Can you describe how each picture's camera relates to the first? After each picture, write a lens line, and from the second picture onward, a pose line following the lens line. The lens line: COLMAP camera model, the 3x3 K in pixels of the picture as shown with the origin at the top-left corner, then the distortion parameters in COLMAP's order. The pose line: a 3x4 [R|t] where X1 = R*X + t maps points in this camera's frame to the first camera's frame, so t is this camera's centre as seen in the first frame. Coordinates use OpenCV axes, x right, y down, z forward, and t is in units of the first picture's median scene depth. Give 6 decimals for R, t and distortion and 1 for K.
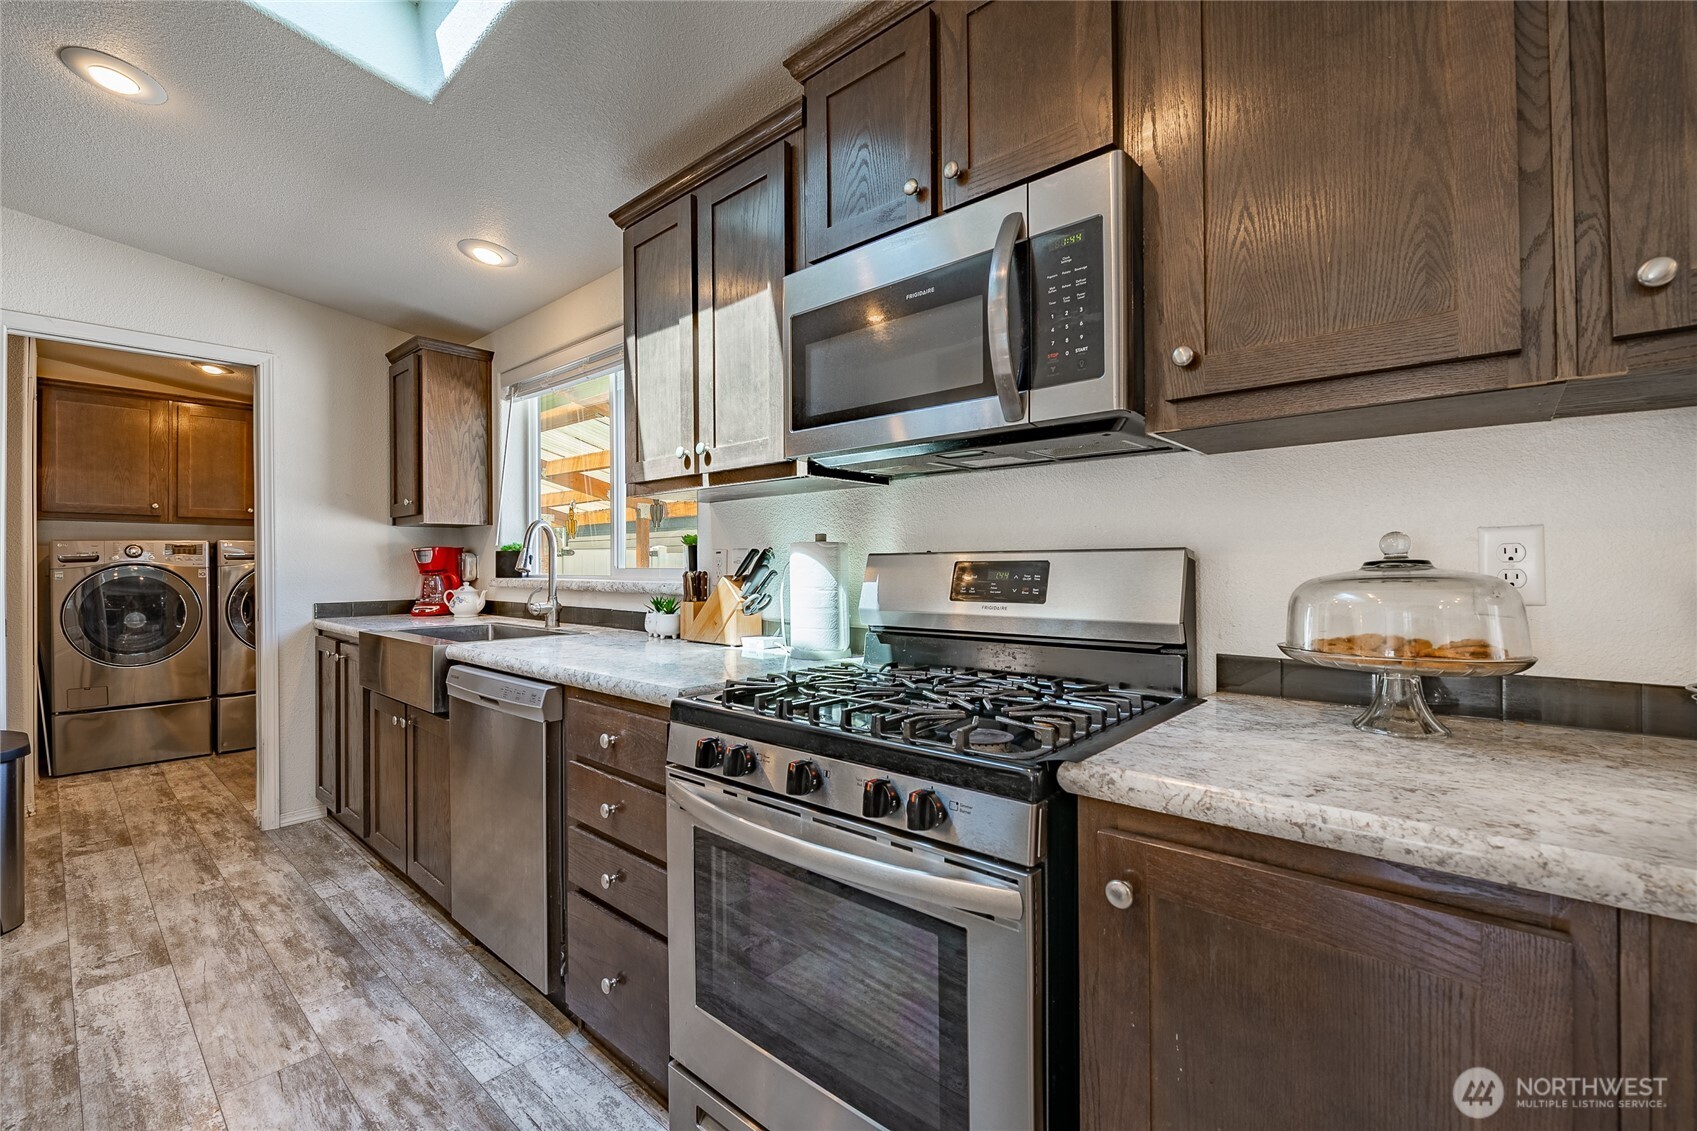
lens RADIAL K [[729.0, 0, 854.4], [0, 729.0, 560.8], [0, 0, 1]] dist [-0.008728, -0.000709]
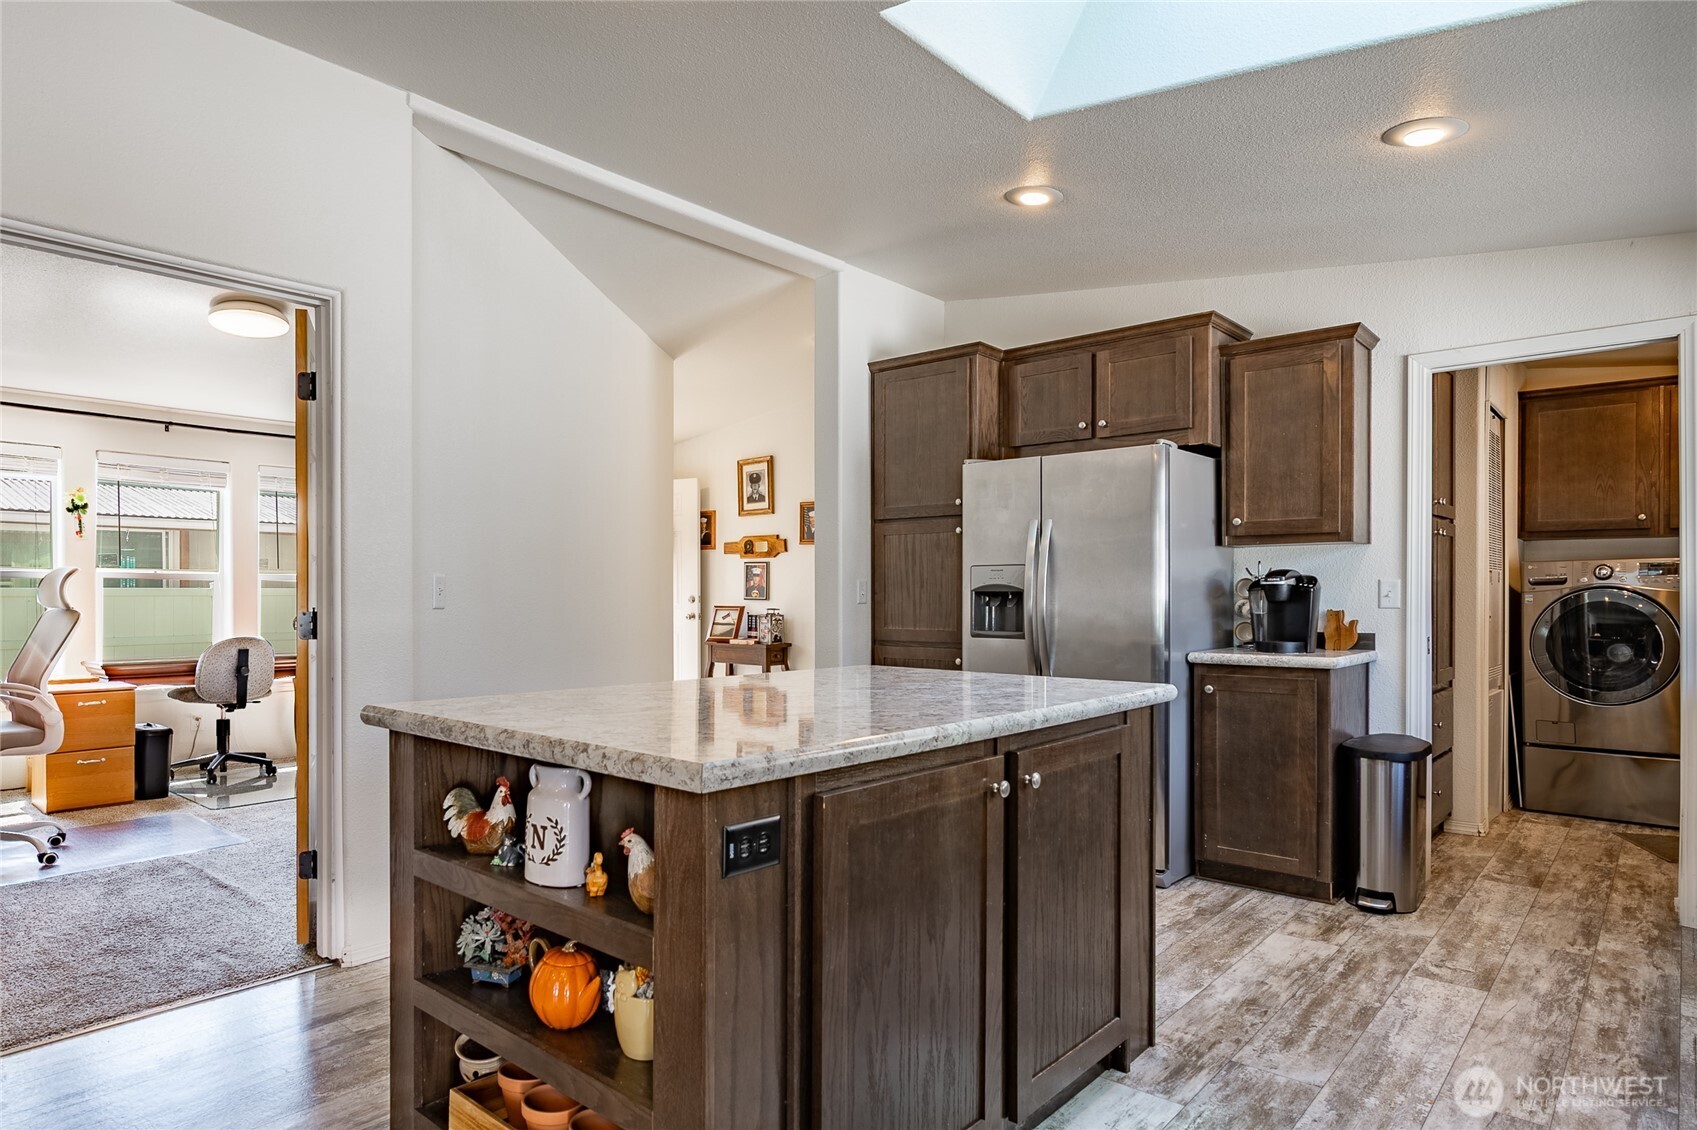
lens RADIAL K [[987.7, 0, 756.4], [0, 987.7, 583.7], [0, 0, 1]] dist [0.004634, -0.001064]
pose [[-0.030539, -0.001945, -0.999532, 0.491580], [0.003065, 0.999993, -0.002040, -0.000186], [0.999529, -0.003126, -0.030533, 0.045104]]
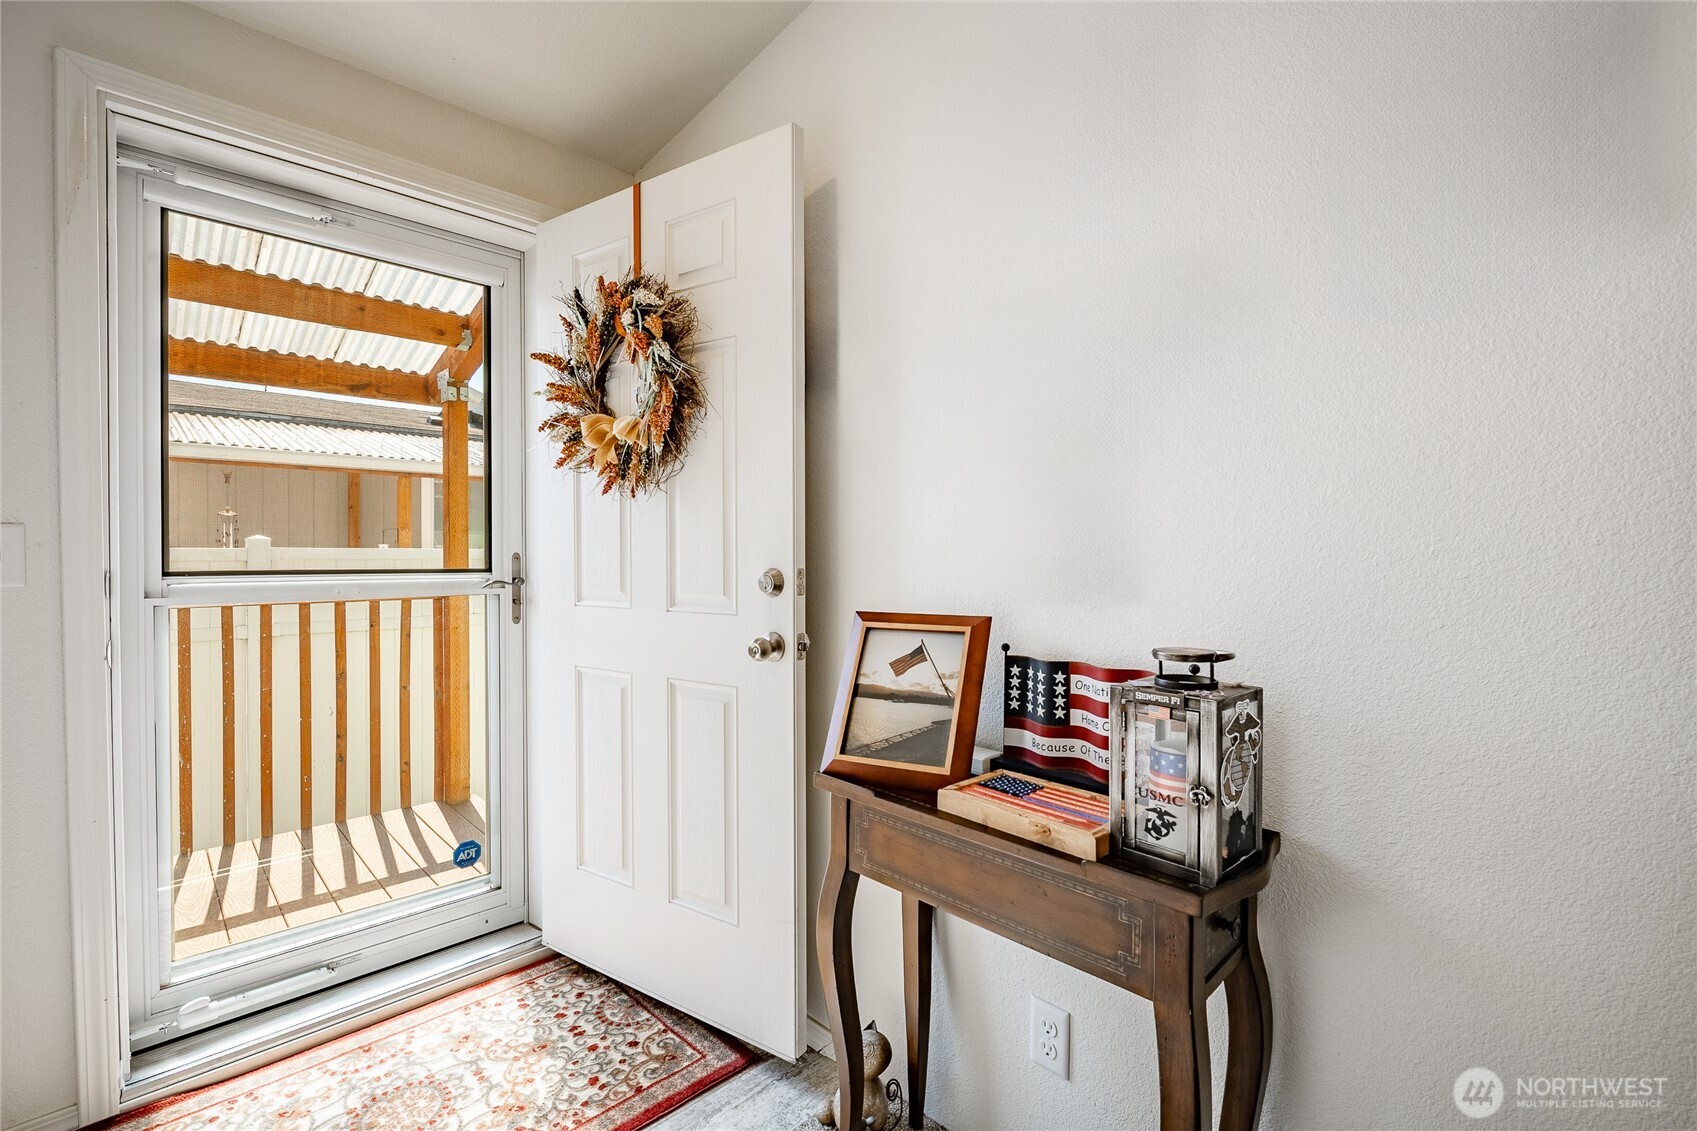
lens RADIAL K [[729.0, 0, 846.3], [0, 729.0, 558.9], [0, 0, 1]] dist [-0.008728, -0.000709]
pose [[-0.054055, 0.012849, -0.998455, -2.866968], [0.005549, 0.999906, 0.012567, 0.019012], [0.998523, -0.004861, -0.054121, -0.226479]]
